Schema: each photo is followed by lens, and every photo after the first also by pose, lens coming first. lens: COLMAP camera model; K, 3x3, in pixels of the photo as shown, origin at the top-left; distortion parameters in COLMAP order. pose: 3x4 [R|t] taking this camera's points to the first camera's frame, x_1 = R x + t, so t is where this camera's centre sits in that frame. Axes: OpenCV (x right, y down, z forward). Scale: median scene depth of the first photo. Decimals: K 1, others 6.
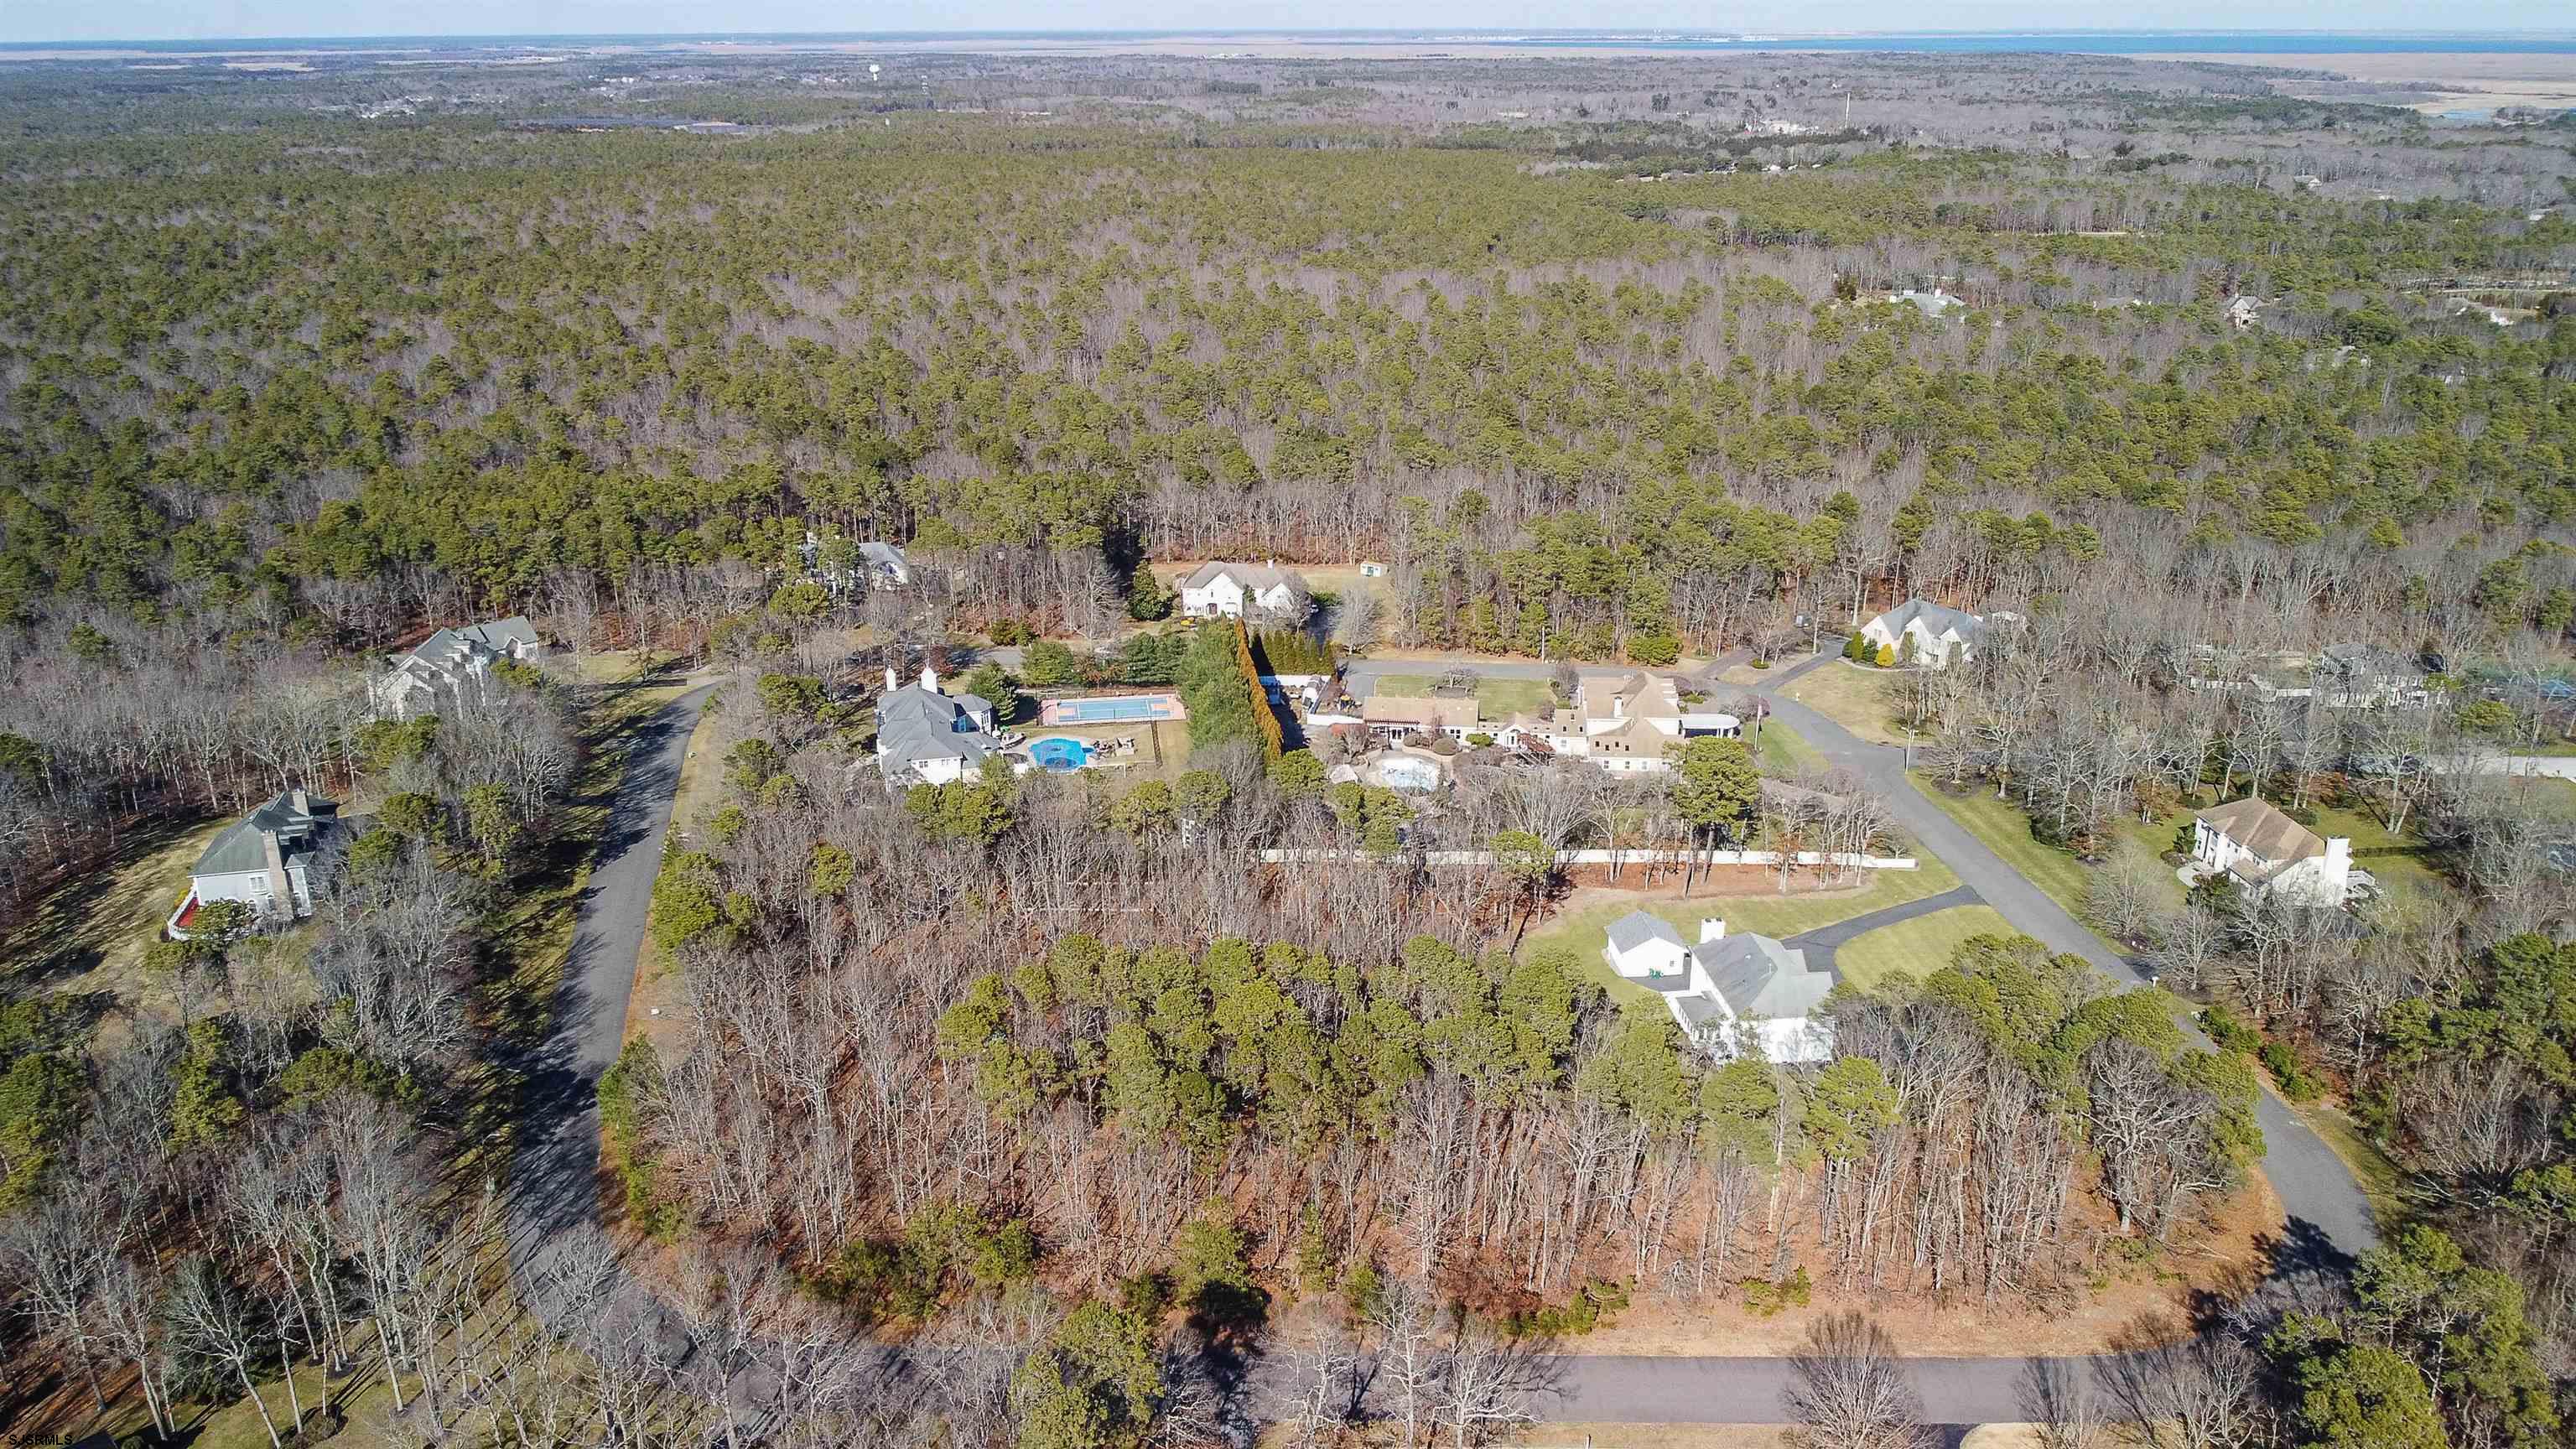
lens RADIAL K [[1956.1, 0, 1298.8], [0, 1956.1, 735.9], [0, 0, 1]] dist [0.000446, 0.002490]
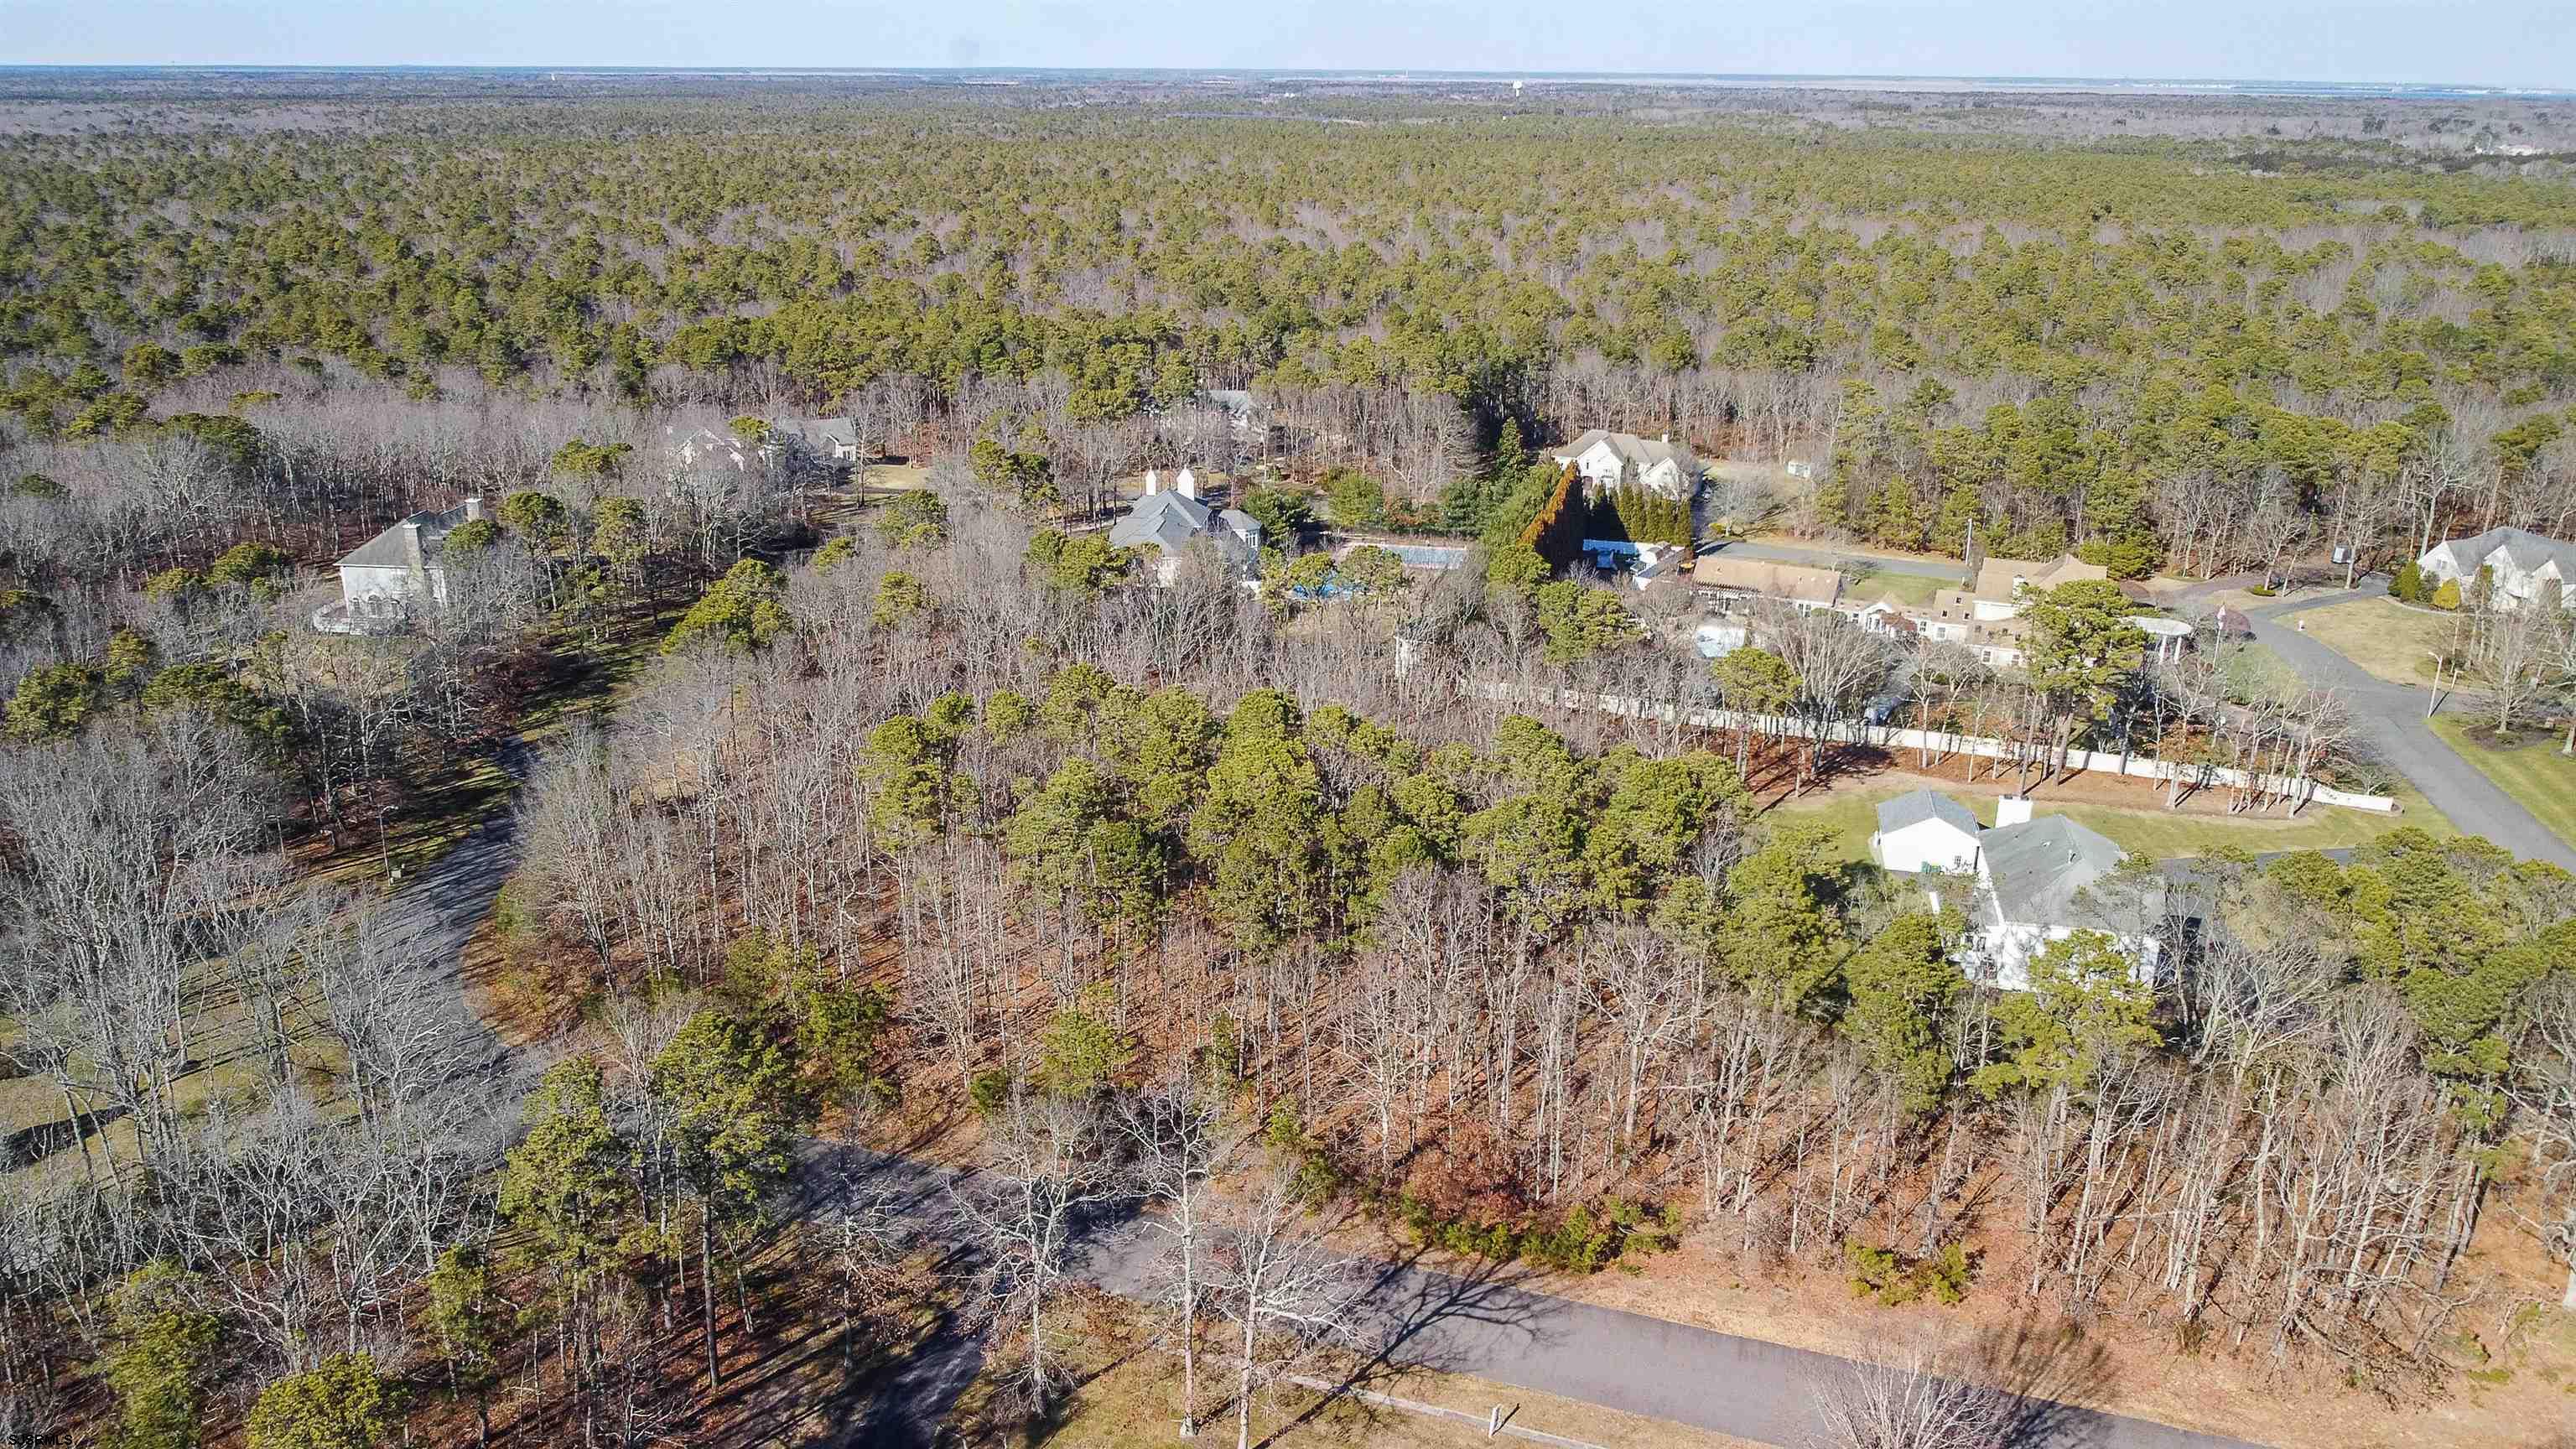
lens RADIAL K [[1956.1, 0, 1298.8], [0, 1956.1, 735.9], [0, 0, 1]] dist [0.000446, 0.002490]
pose [[0.948770, 0.117423, -0.293337, 0.105575], [-0.123156, 0.992387, -0.001085, 0.064726], [0.290976, 0.037155, 0.956008, 0.156178]]
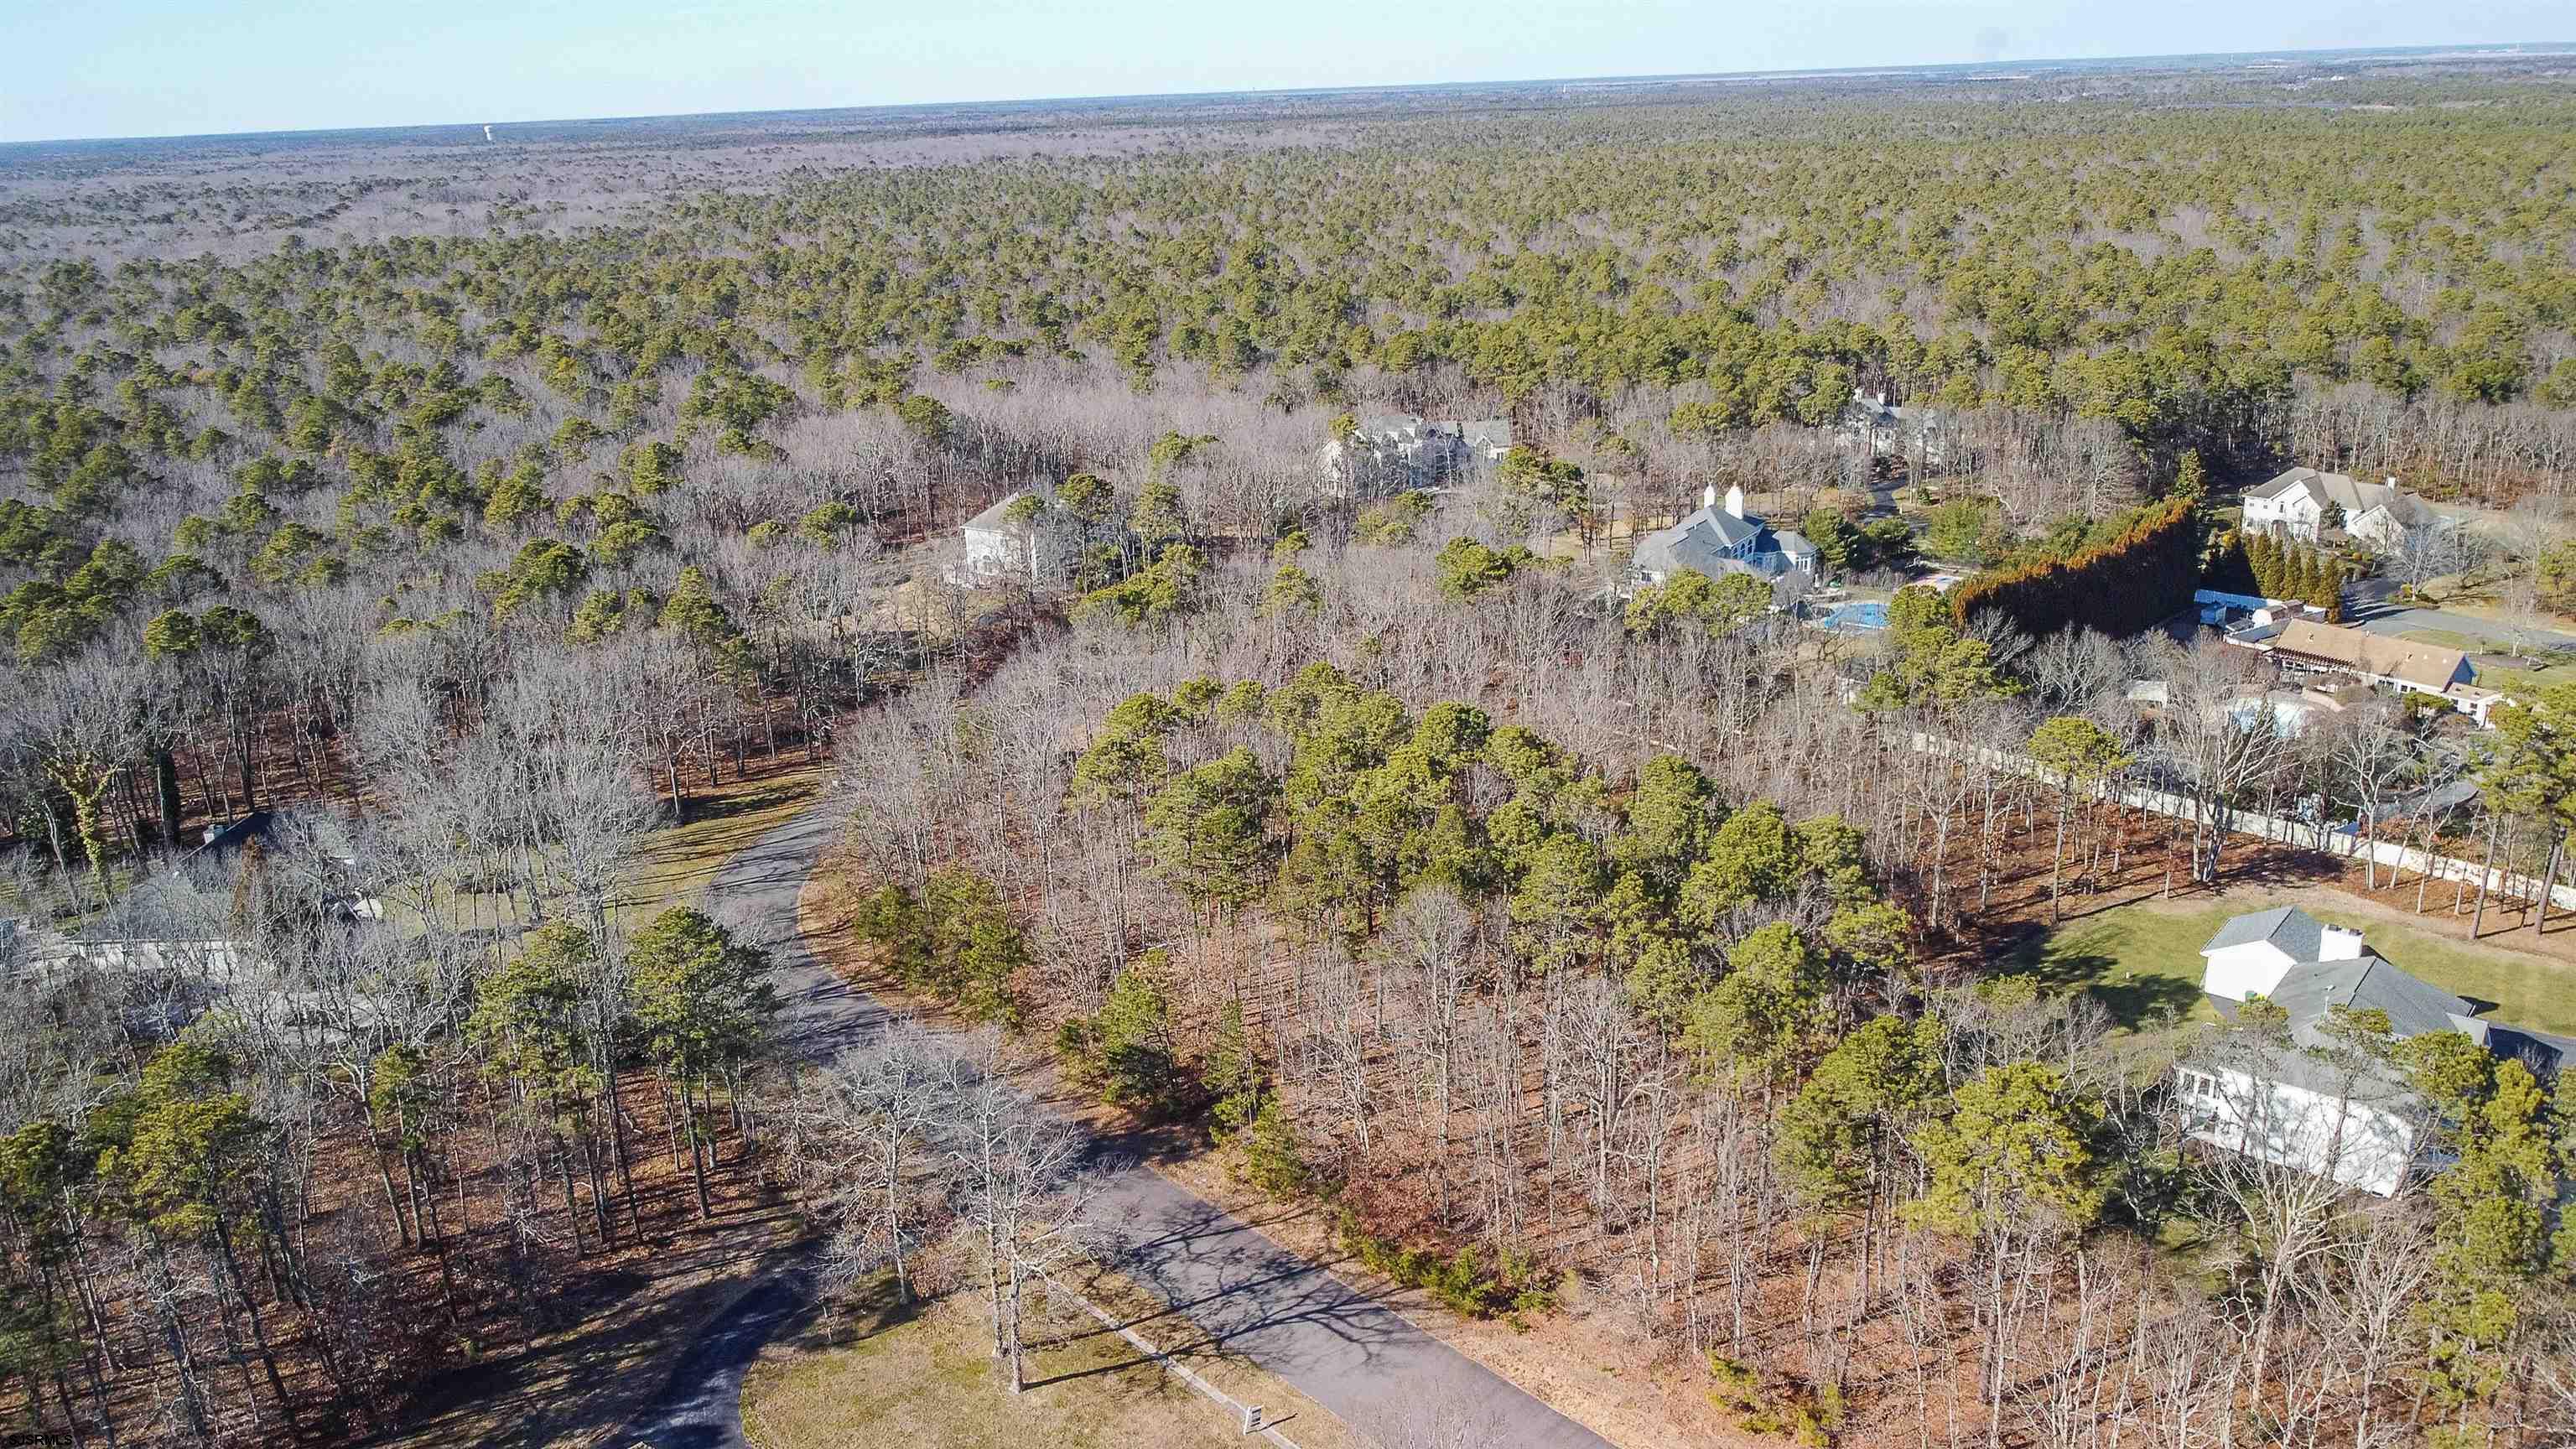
lens RADIAL K [[1956.1, 0, 1298.8], [0, 1956.1, 735.9], [0, 0, 1]] dist [0.000446, 0.002490]
pose [[0.694025, 0.215833, -0.686837, 0.237829], [-0.222169, 0.971651, 0.080839, 0.036945], [0.684814, 0.096490, 0.722302, 0.221919]]
